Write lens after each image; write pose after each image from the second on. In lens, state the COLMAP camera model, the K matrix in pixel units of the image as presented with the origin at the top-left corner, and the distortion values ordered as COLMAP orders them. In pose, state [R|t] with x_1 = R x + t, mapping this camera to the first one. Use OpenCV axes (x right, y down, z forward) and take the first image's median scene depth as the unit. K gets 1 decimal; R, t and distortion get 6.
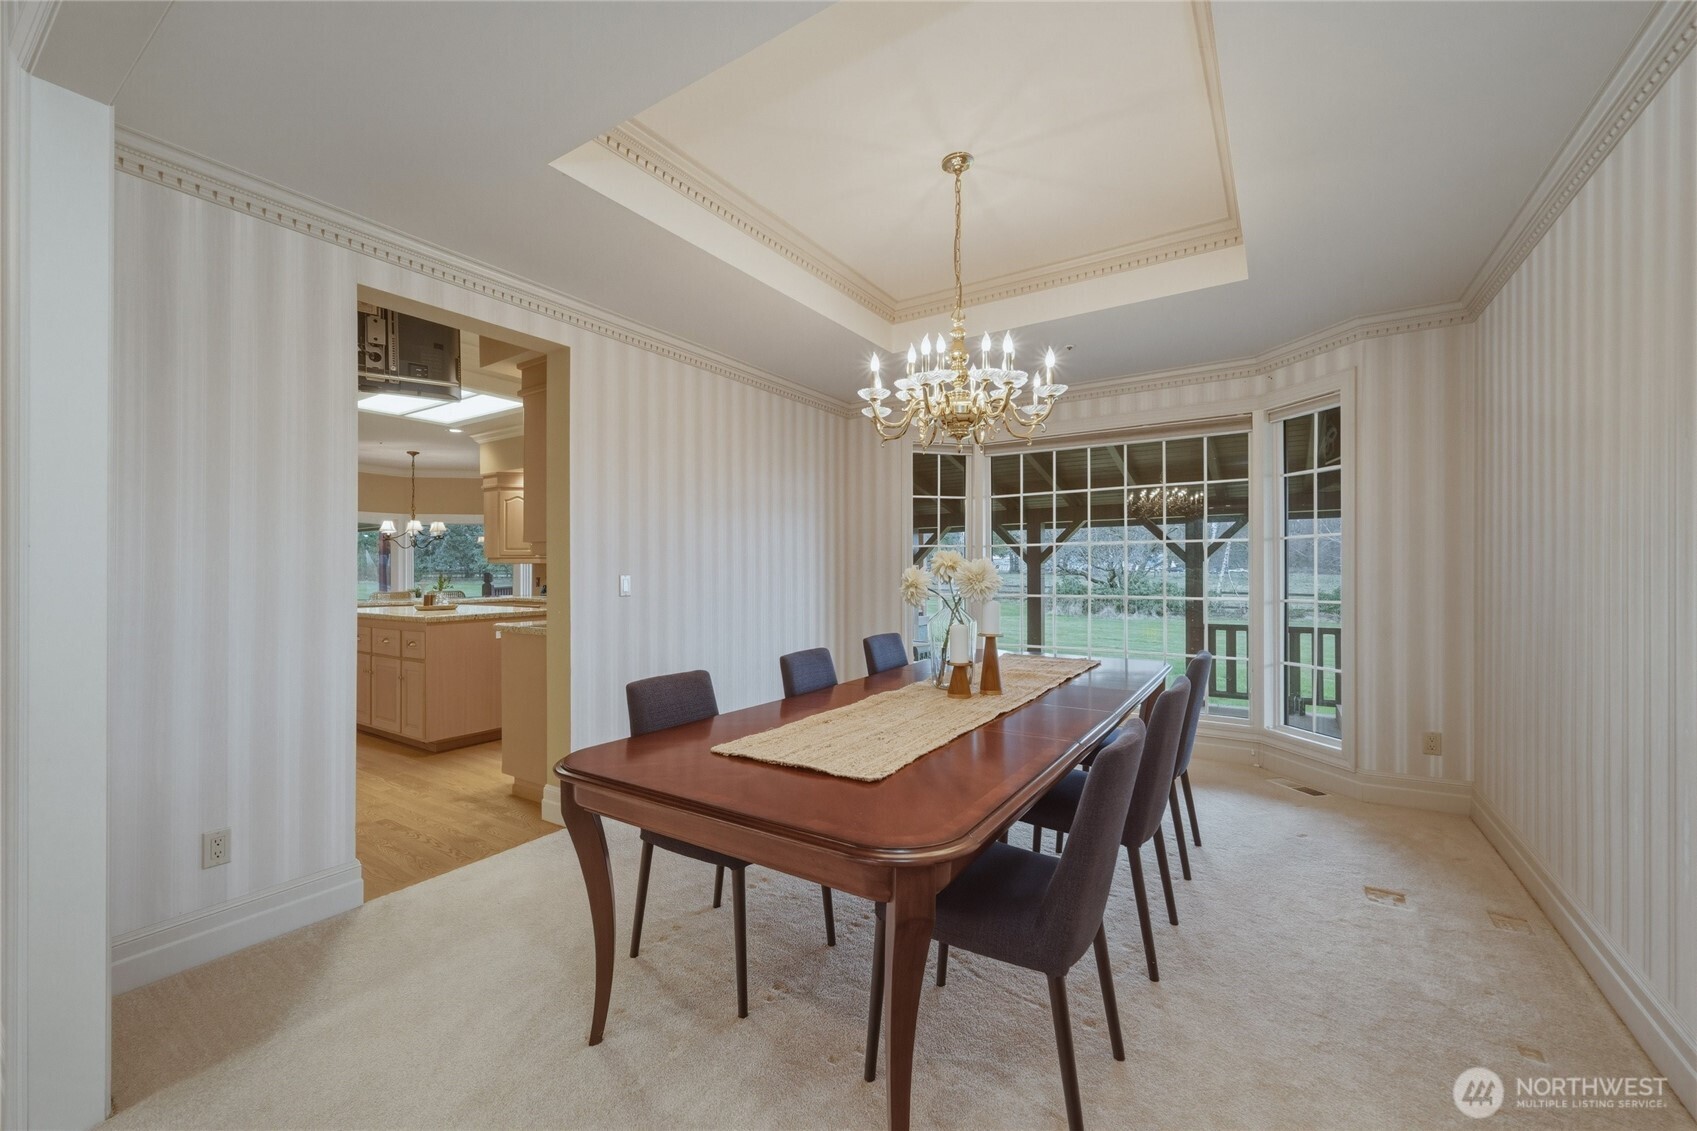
lens RADIAL K [[669.5, 0, 849.5], [0, 669.5, 566.1], [0, 0, 1]] dist [0.000307, 0.000520]
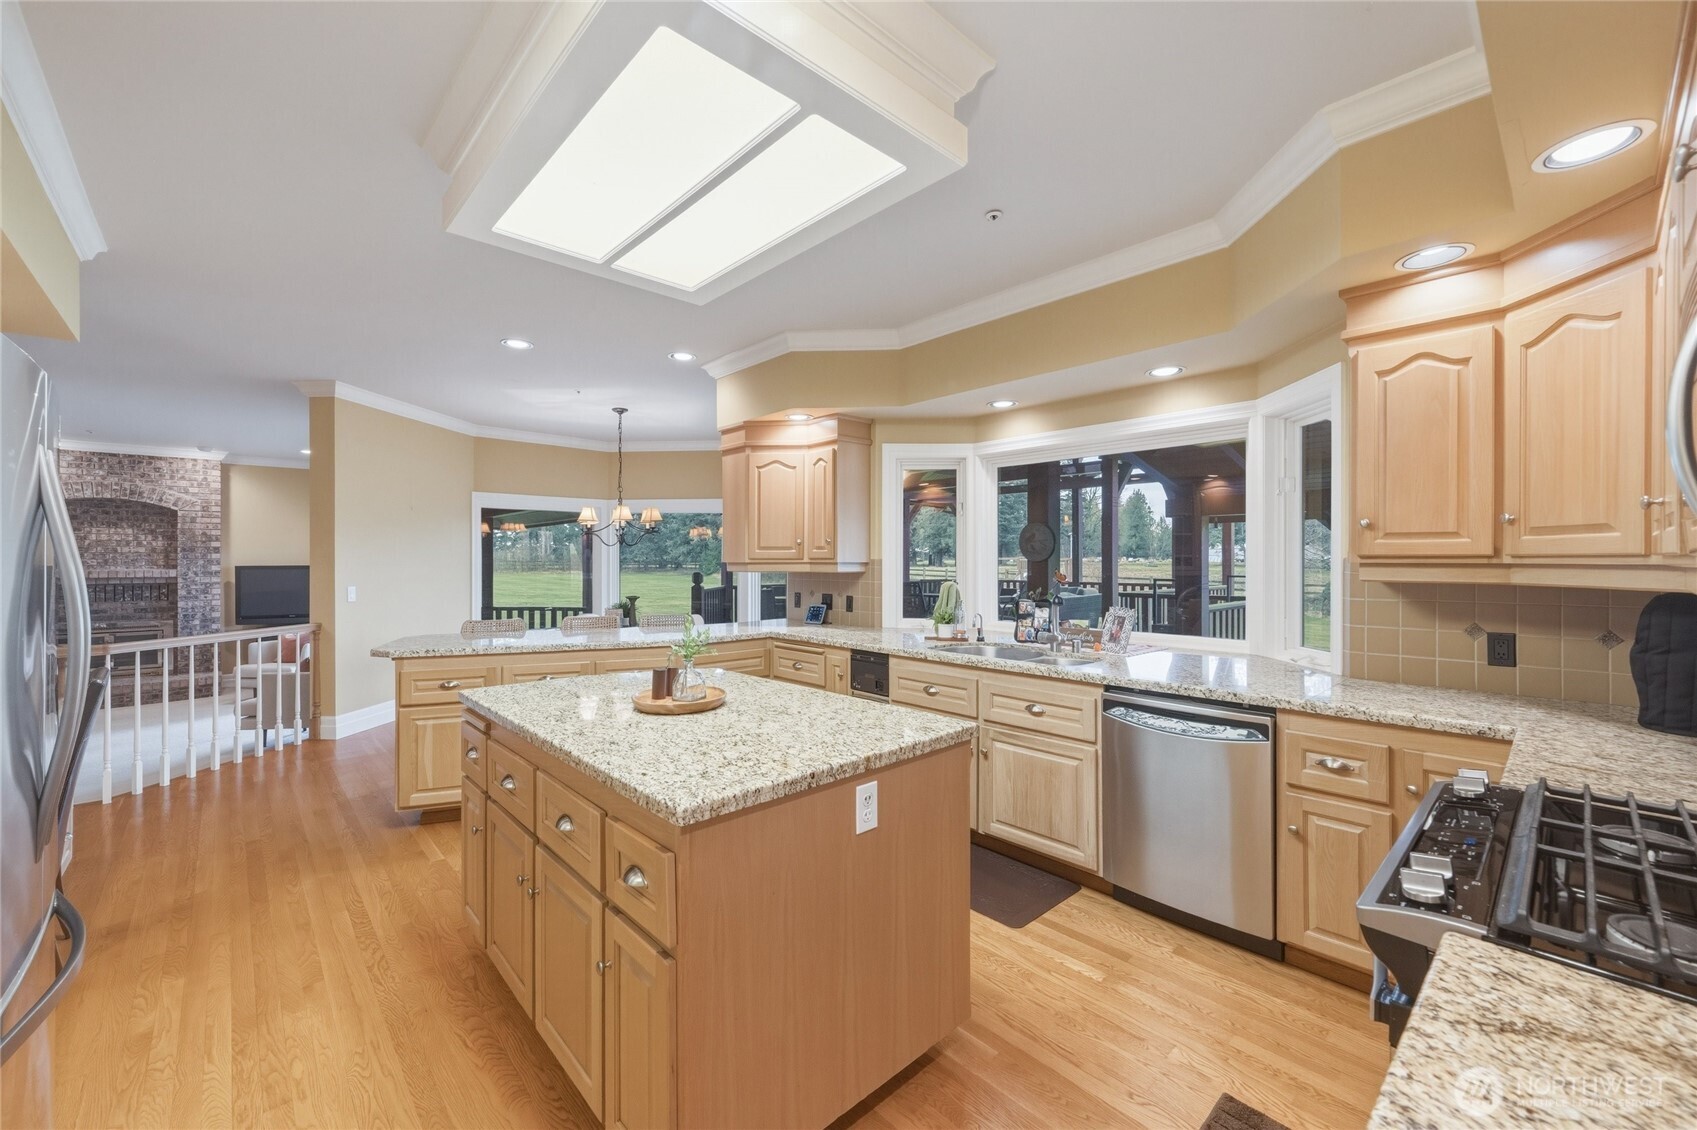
lens RADIAL K [[669.5, 0, 851.1], [0, 669.5, 557.6], [0, 0, 1]] dist [0.000307, 0.000520]
pose [[0.971780, 0.004115, -0.235853, -0.257461], [-0.004238, 0.999991, -0.000015, -0.015320], [0.235851, 0.001014, 0.971789, 0.385685]]
